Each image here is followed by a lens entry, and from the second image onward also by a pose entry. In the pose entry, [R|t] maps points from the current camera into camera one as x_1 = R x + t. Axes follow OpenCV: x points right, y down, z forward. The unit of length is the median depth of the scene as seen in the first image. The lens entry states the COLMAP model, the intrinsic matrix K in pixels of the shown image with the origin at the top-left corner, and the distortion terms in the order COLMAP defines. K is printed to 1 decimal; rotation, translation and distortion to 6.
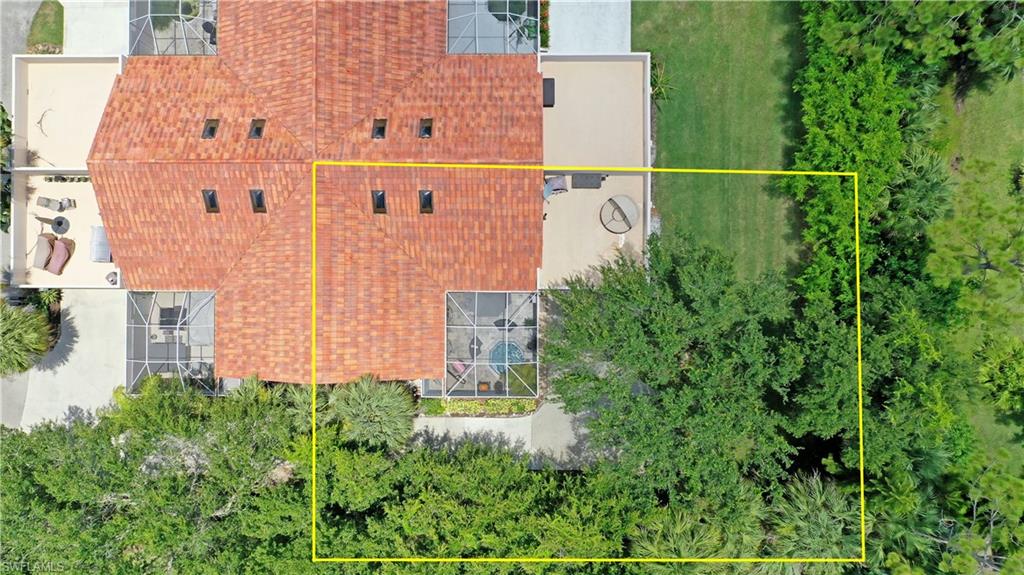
lens RADIAL K [[843.6, 0, 512.0], [0, 843.6, 287.5], [0, 0, 1]] dist [0.001447, -0.002672]
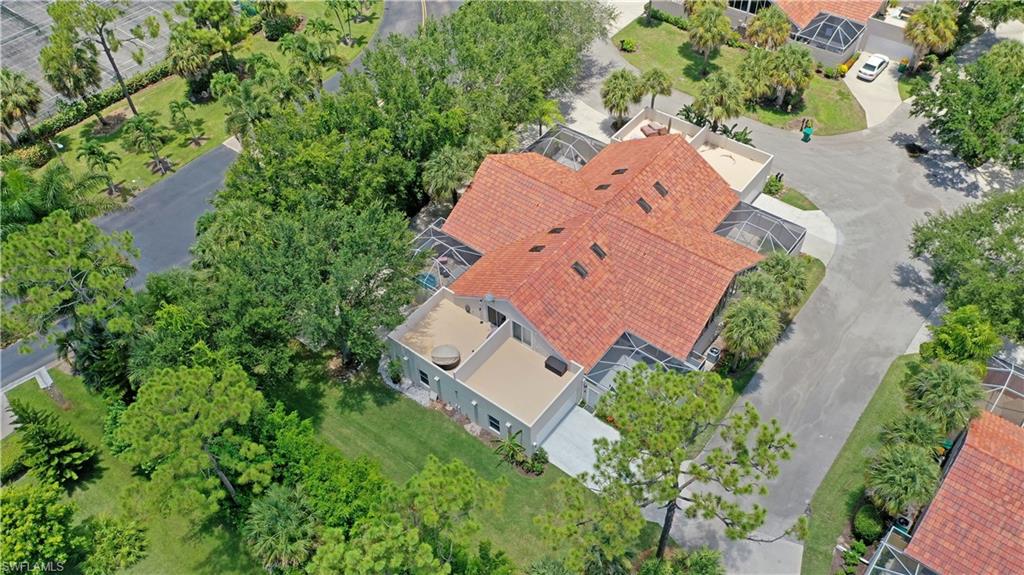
lens RADIAL K [[843.6, 0, 512.0], [0, 843.6, 287.5], [0, 0, 1]] dist [0.001447, -0.002672]
pose [[-0.608932, 0.588945, -0.531361, 0.702214], [-0.791890, -0.412542, 0.450244, -0.722035], [0.045961, 0.694948, 0.717590, 0.027736]]
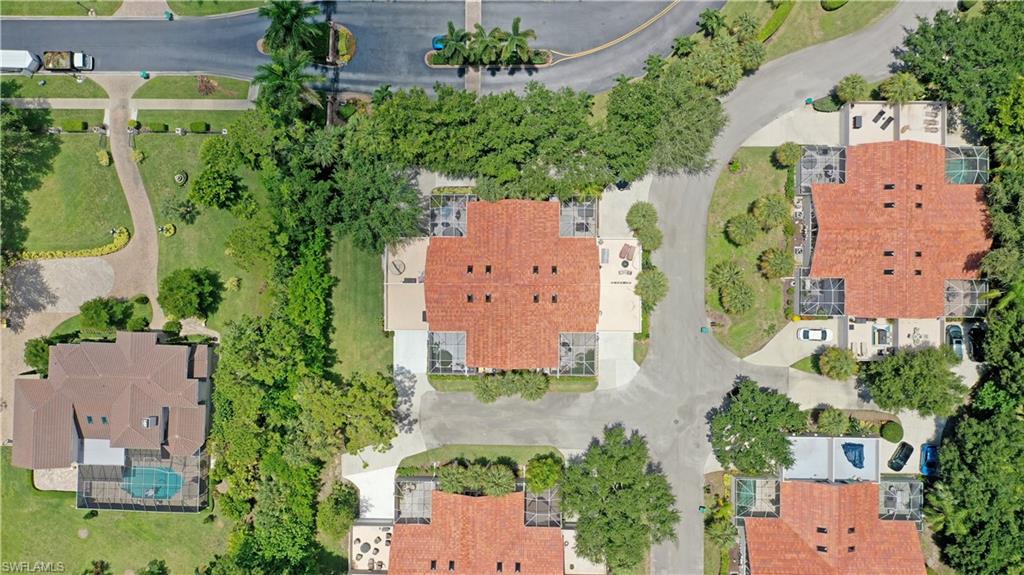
lens RADIAL K [[843.6, 0, 512.0], [0, 843.6, 287.5], [0, 0, 1]] dist [0.001447, -0.002672]
pose [[-0.998049, -0.002122, 0.062393, -0.384036], [0.003906, -0.999587, 0.028486, -0.224993], [0.062306, 0.028674, 0.997645, -1.536540]]
